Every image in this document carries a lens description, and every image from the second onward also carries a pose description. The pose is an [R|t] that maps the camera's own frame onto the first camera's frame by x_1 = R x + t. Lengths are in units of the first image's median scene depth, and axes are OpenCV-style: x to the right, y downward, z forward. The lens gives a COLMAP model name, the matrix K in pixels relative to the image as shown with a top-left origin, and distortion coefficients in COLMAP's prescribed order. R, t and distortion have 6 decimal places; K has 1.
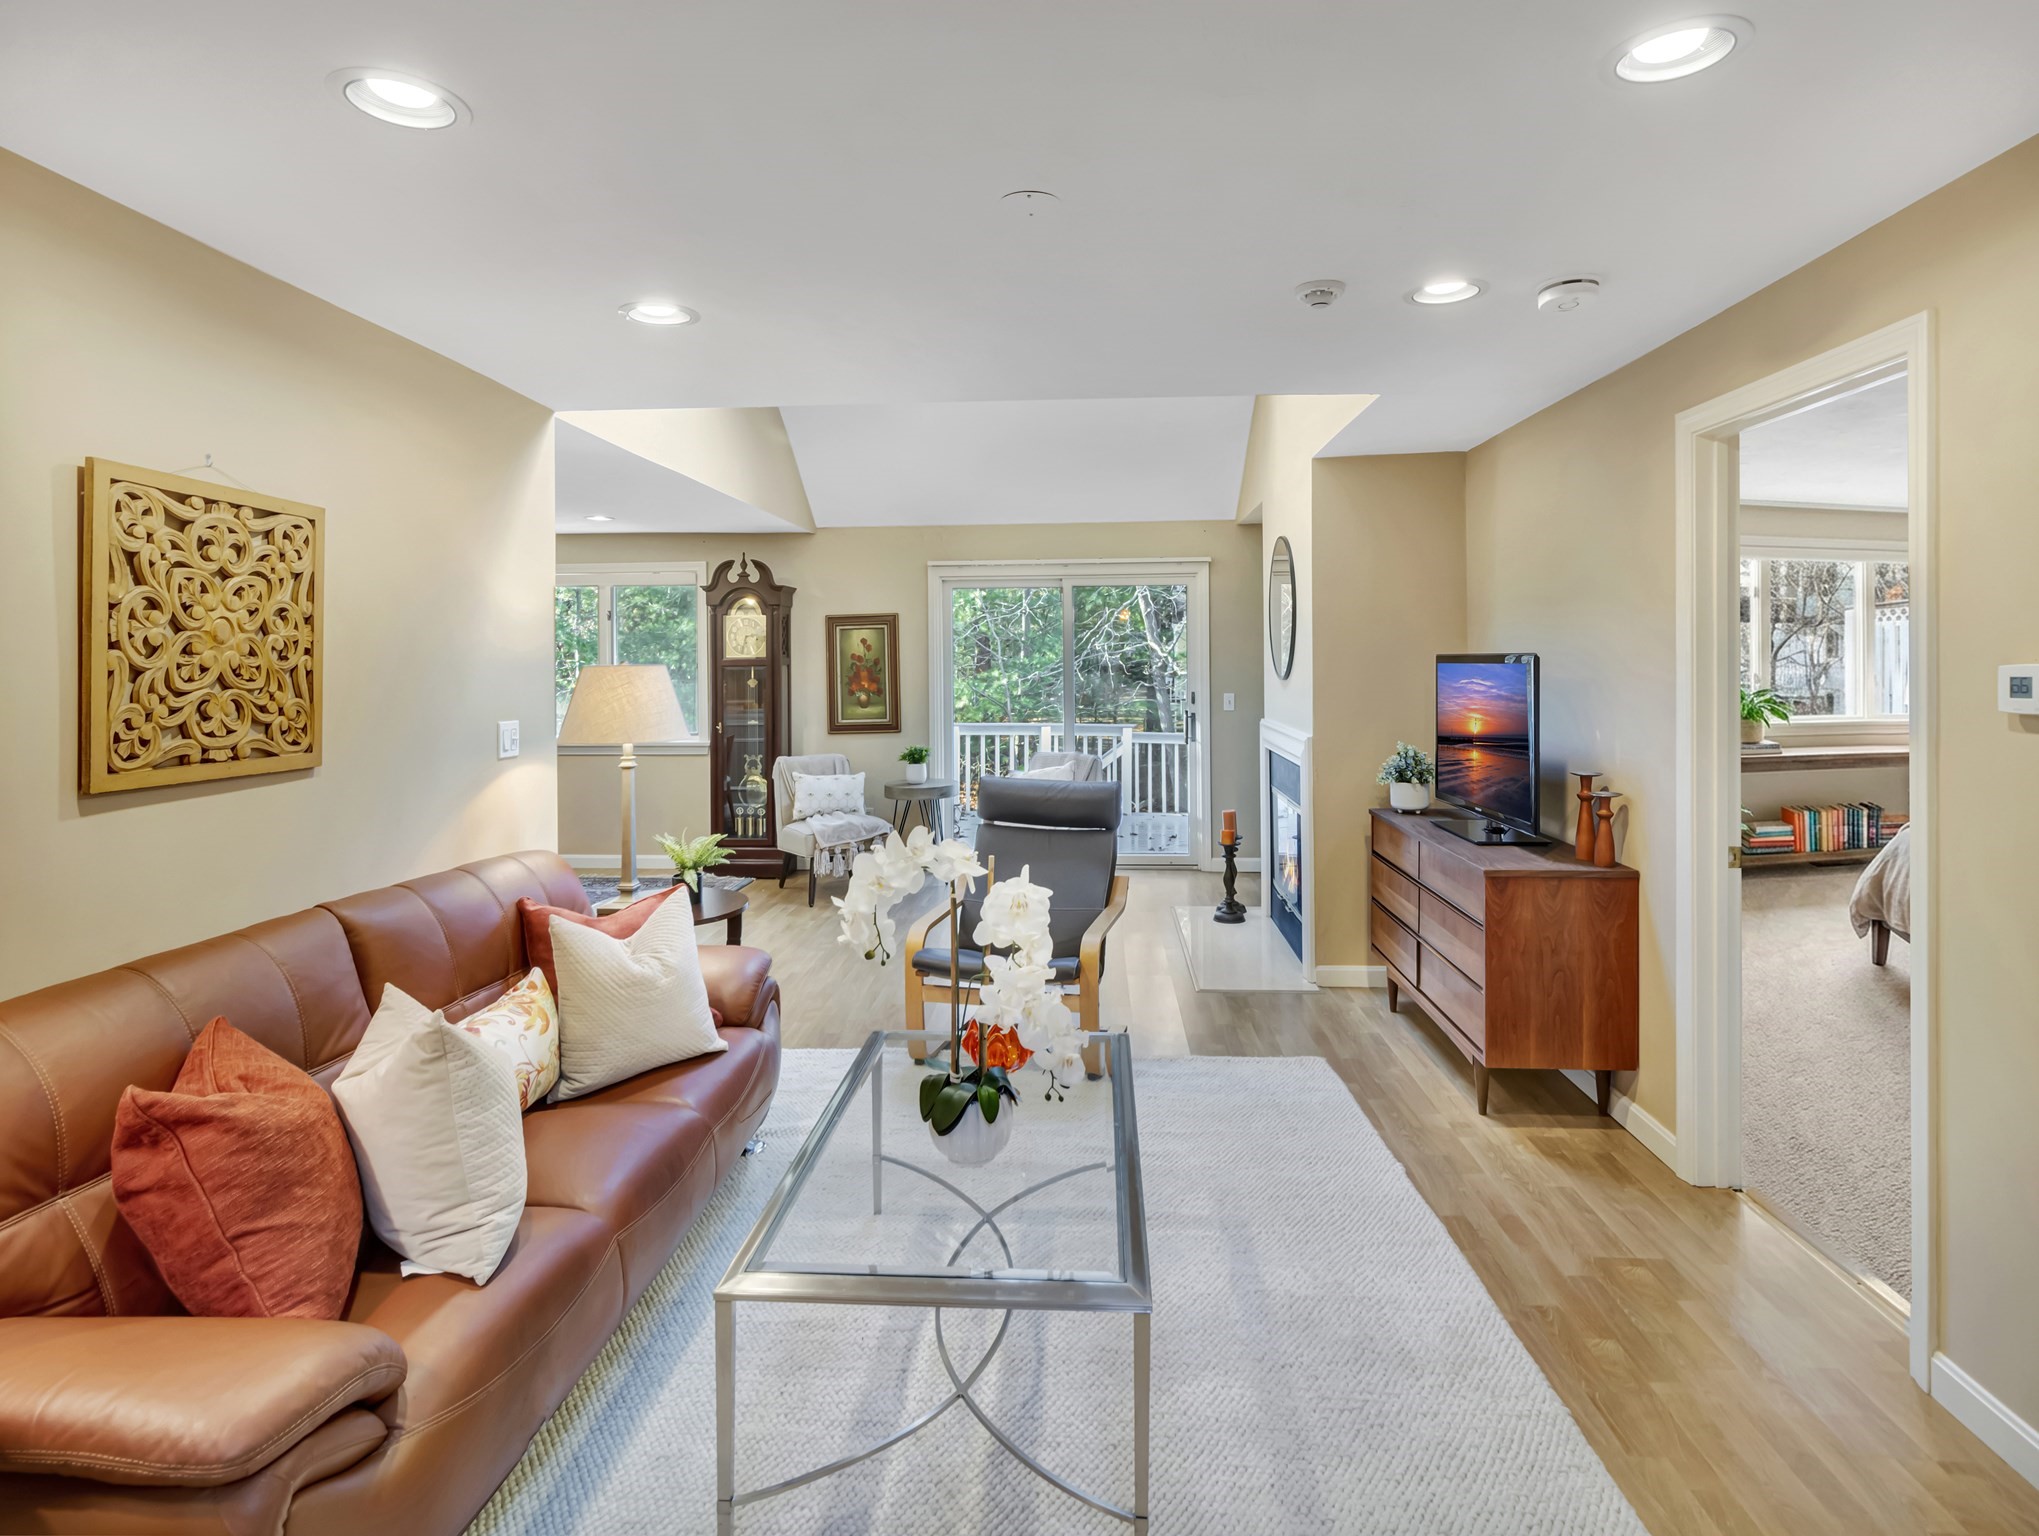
lens RADIAL K [[1110.3, 0, 1022.2], [0, 1110.3, 674.6], [0, 0, 1]] dist [0.006154, 0.000183]
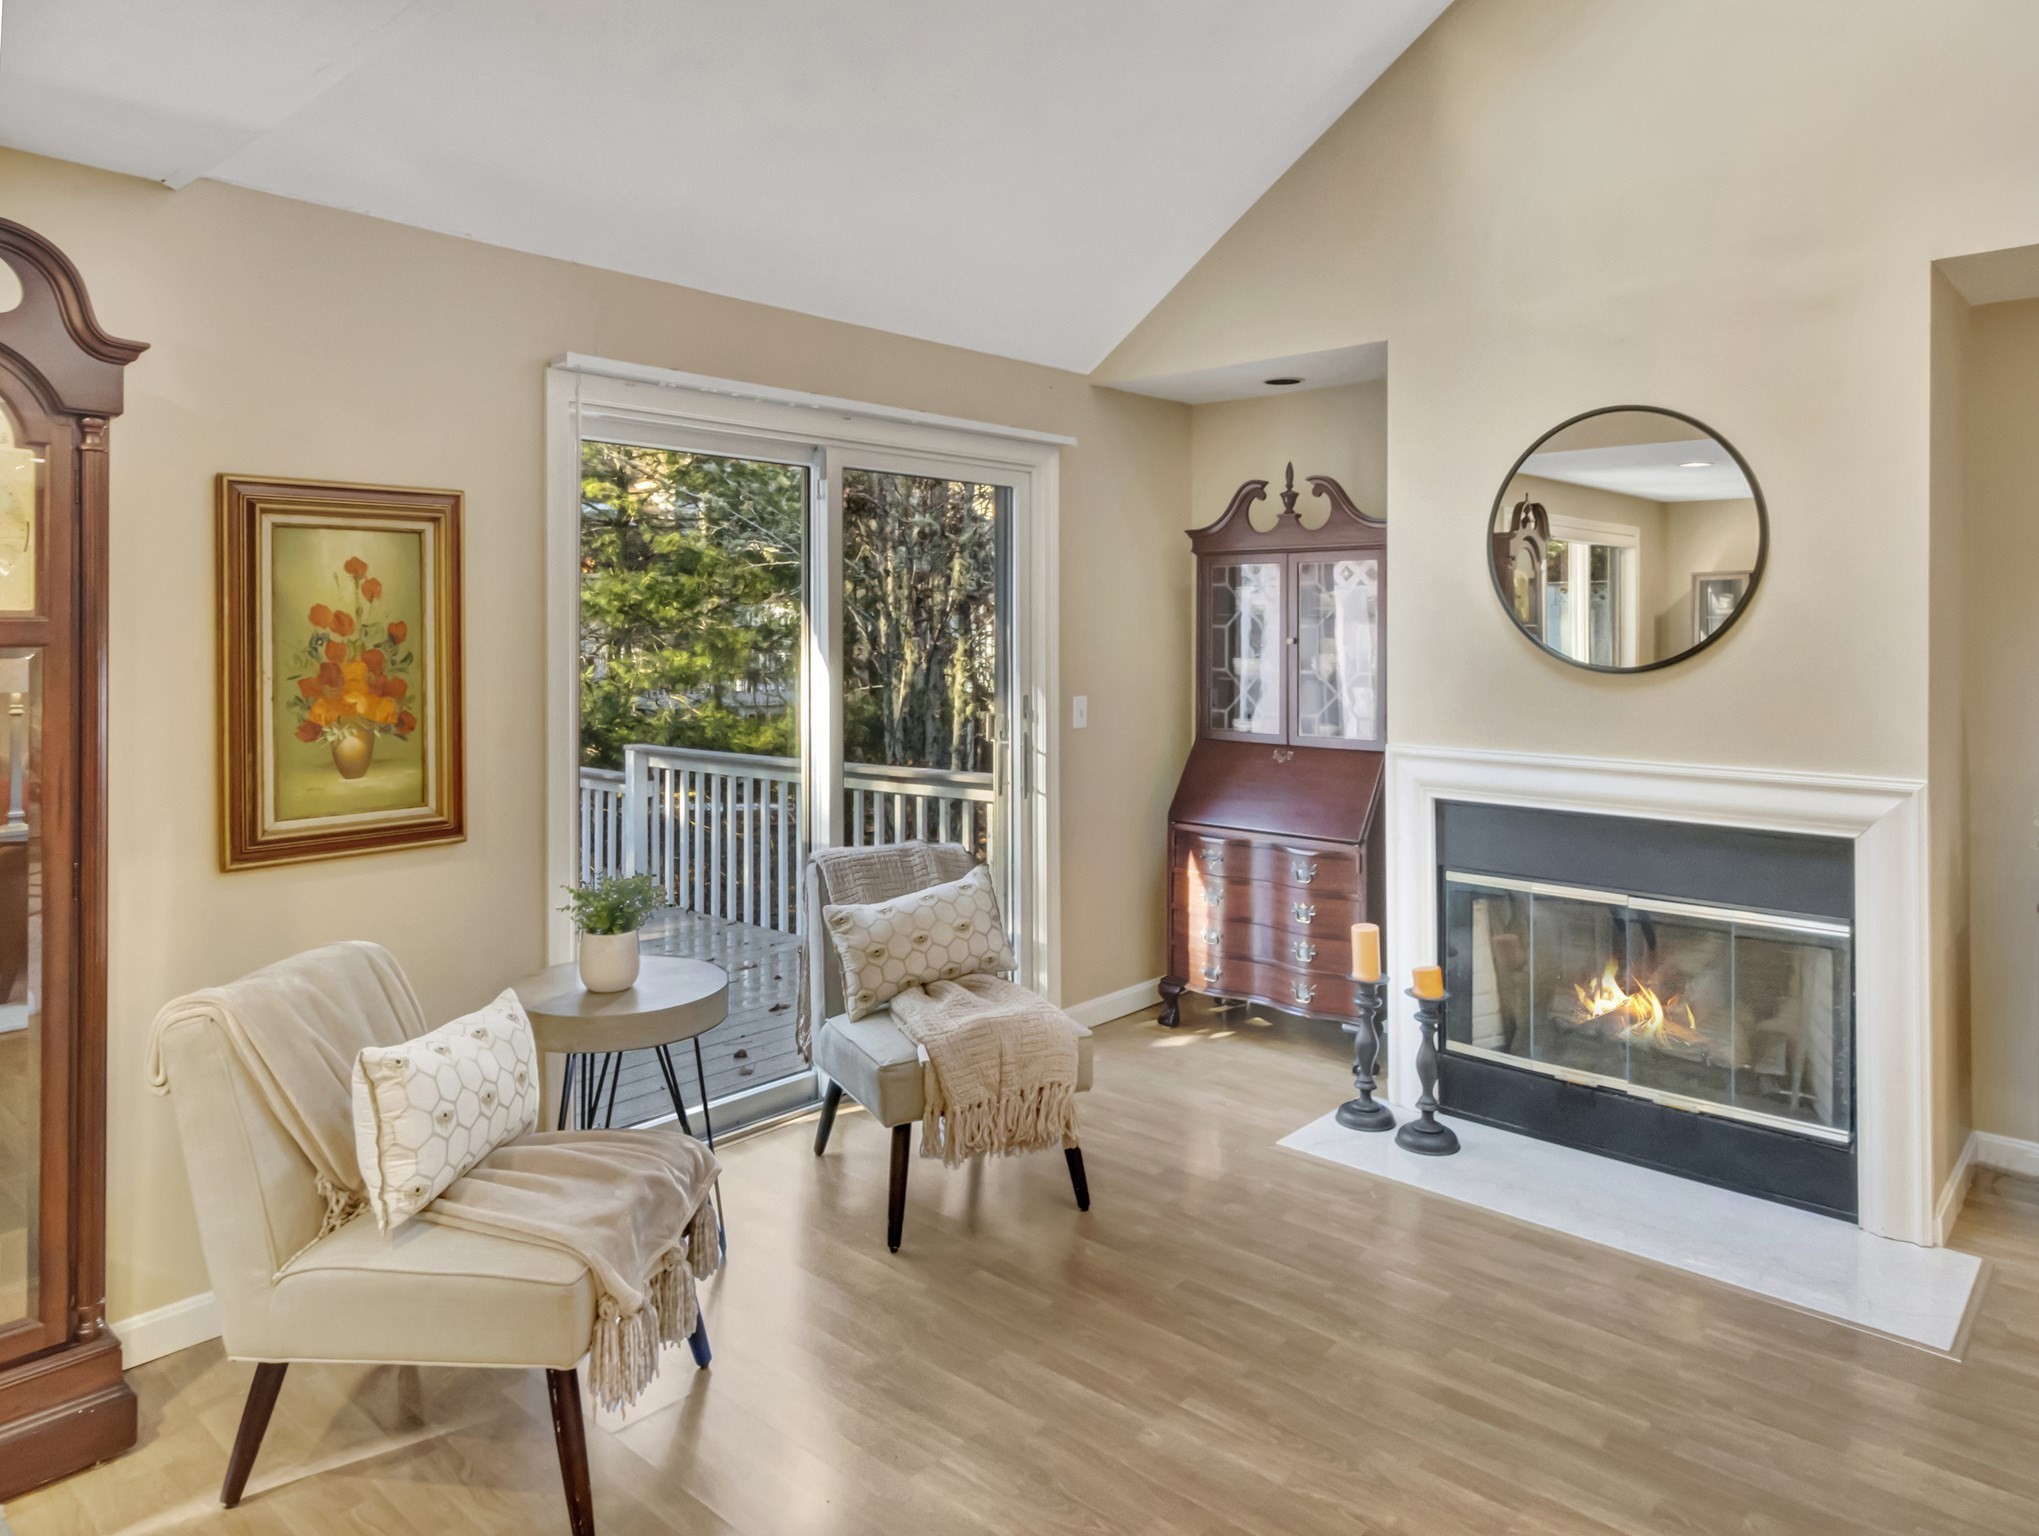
lens RADIAL K [[1308.1, 0, 1020.3], [0, 1308.1, 632.0], [0, 0, 1]] dist [0.003905, 0.000088]
pose [[0.612843, 0.008445, 0.790160, -0.954589], [0.004431, 0.999890, -0.014123, -0.016325], [-0.790192, 0.012157, 0.612738, 1.824991]]
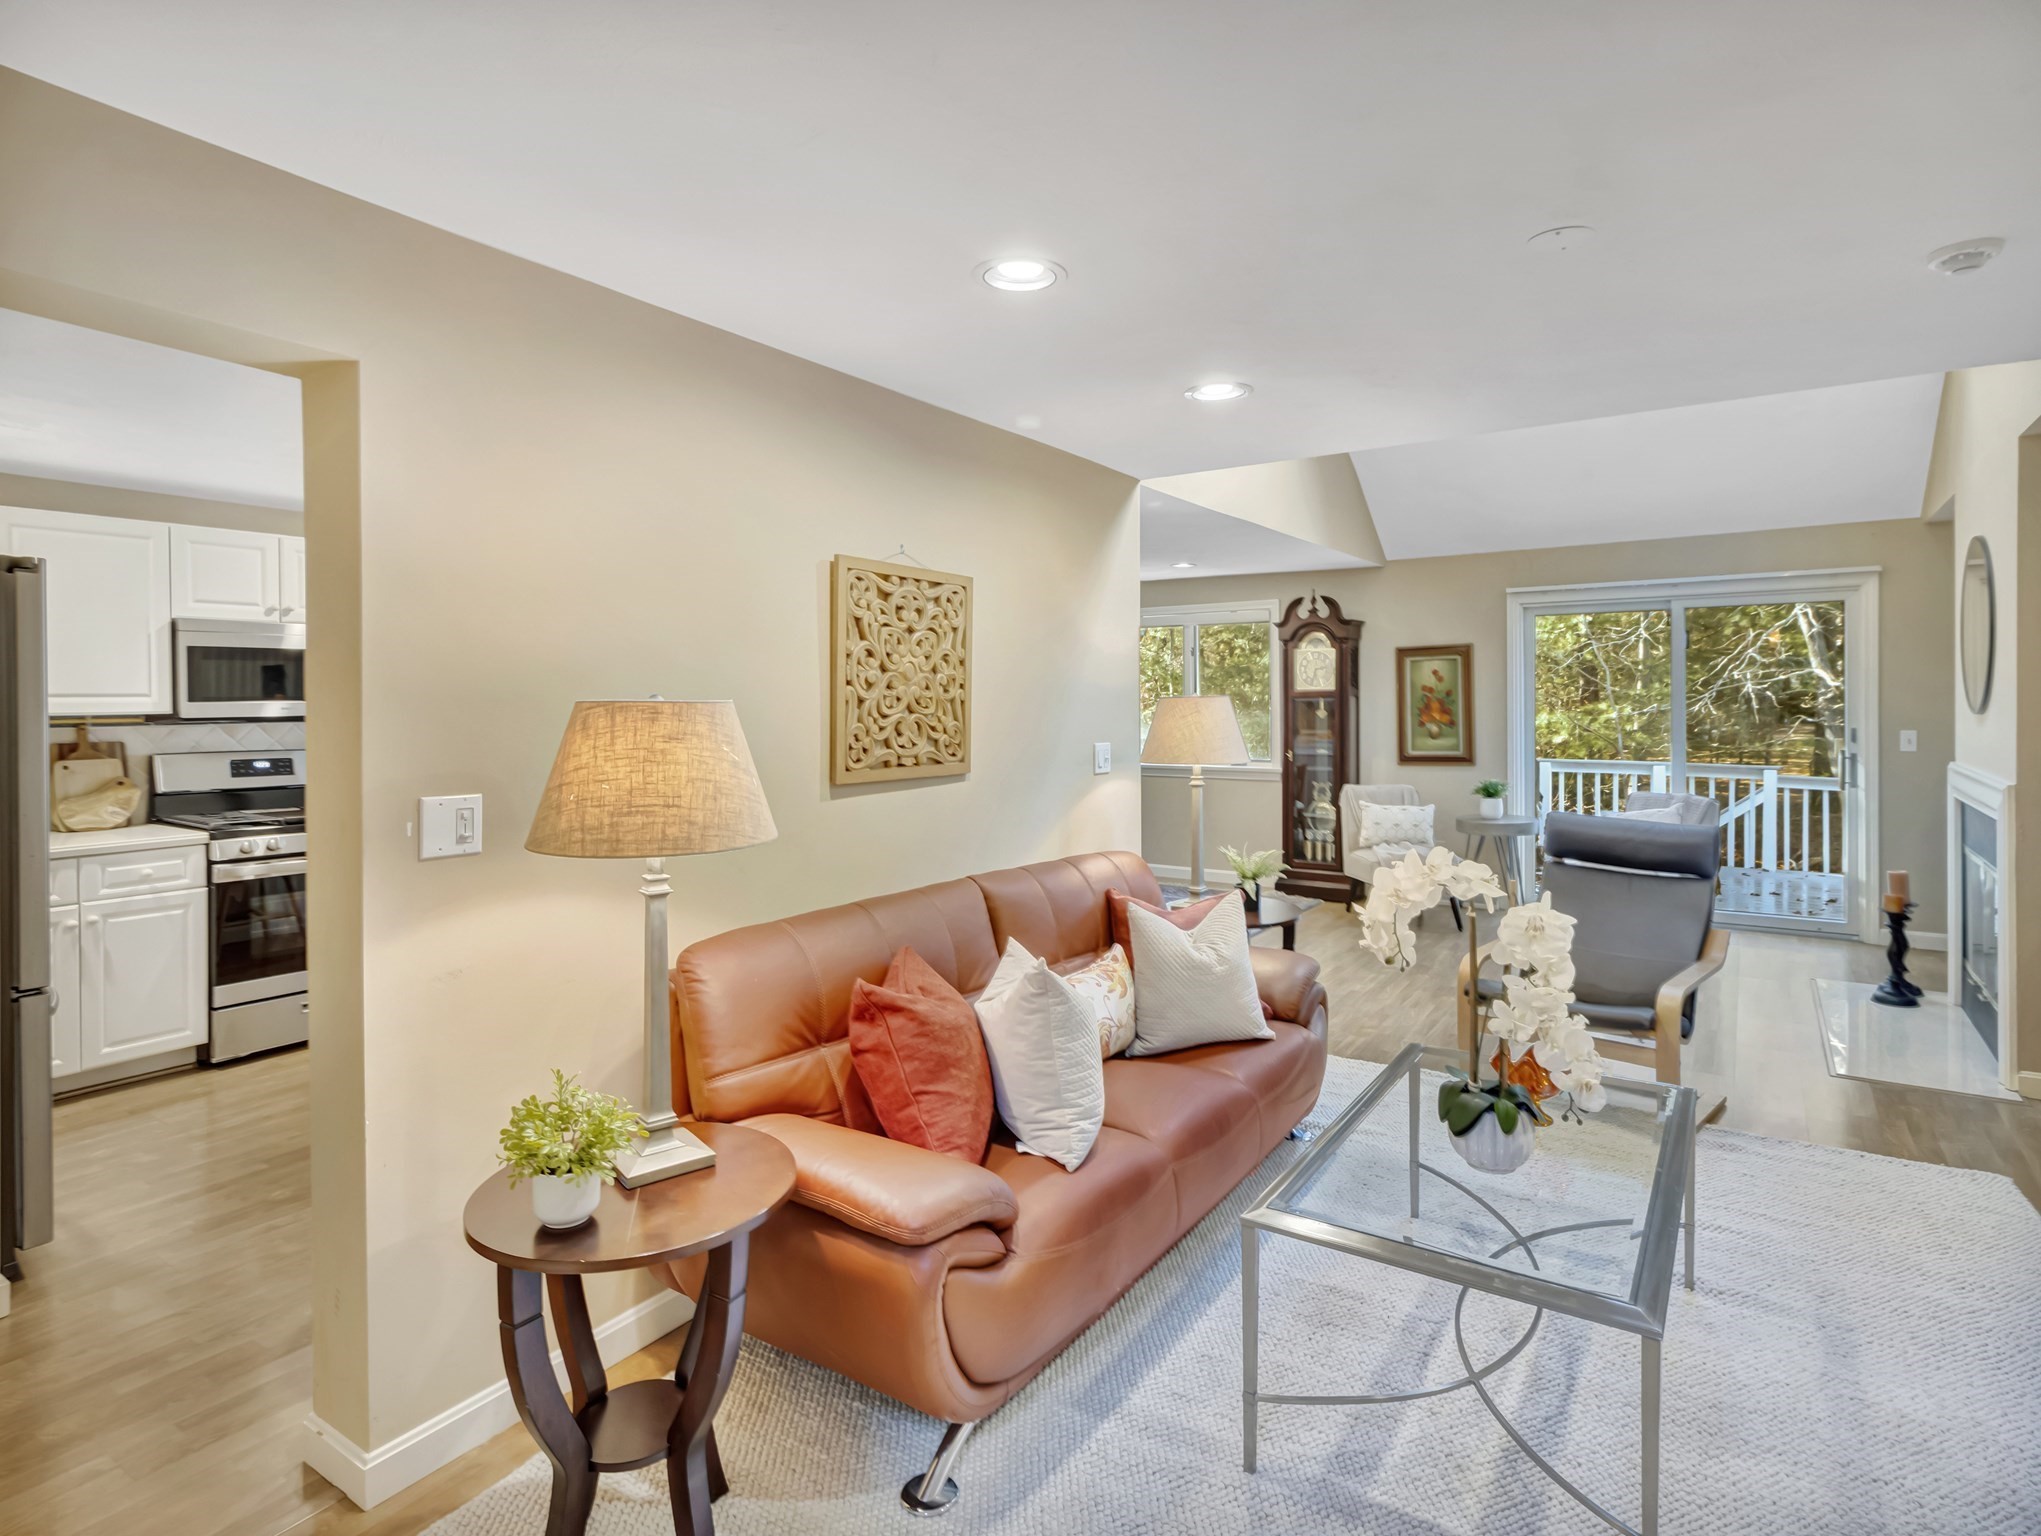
lens RADIAL K [[1095.0, 0, 1024.3], [0, 1095.0, 710.0], [0, 0, 1]] dist [0.025192, -0.000328]
pose [[0.869131, 0.005470, -0.494552, 0.071061], [-0.003779, 0.999983, 0.004419, 0.001728], [0.494568, -0.001971, 0.869137, -0.101062]]
